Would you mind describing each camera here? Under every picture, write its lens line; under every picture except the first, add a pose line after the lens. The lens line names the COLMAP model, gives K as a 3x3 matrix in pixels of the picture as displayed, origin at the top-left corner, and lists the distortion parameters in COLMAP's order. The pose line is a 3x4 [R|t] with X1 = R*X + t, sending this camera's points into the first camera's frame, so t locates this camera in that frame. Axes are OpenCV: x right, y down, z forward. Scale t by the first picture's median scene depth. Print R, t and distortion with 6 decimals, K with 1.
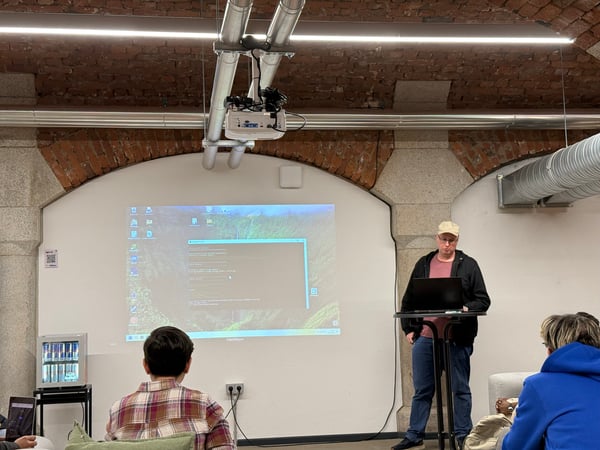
lens RADIAL K [[901.7, 0, 317.0], [0, 901.7, 215.6], [0, 0, 1]] dist [0.289491, -0.934931]
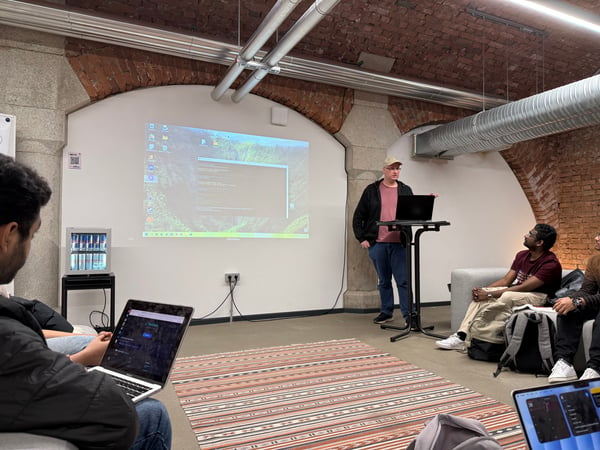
lens RADIAL K [[427.6, 0, 307.5], [0, 427.6, 224.1], [0, 0, 1]] dist [0.068945, -0.100517]
pose [[0.956720, 0.043314, 0.287768, -0.164078], [-0.064185, 0.995916, 0.063490, 0.071023], [-0.283843, -0.079213, 0.955593, 0.403336]]
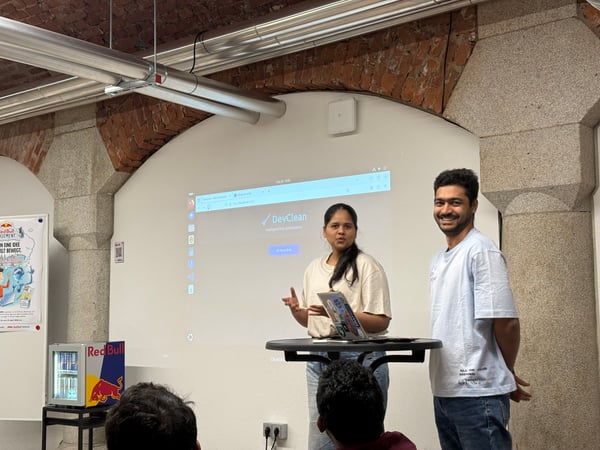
lens RADIAL K [[867.4, 0, 285.6], [0, 867.4, 216.1], [0, 0, 1]] dist [0.101435, 0.033838]
pose [[0.656909, -0.061118, -0.751488, 0.424548], [0.065772, 0.997555, -0.023636, 0.041825], [0.751095, -0.033900, 0.659323, 0.566856]]
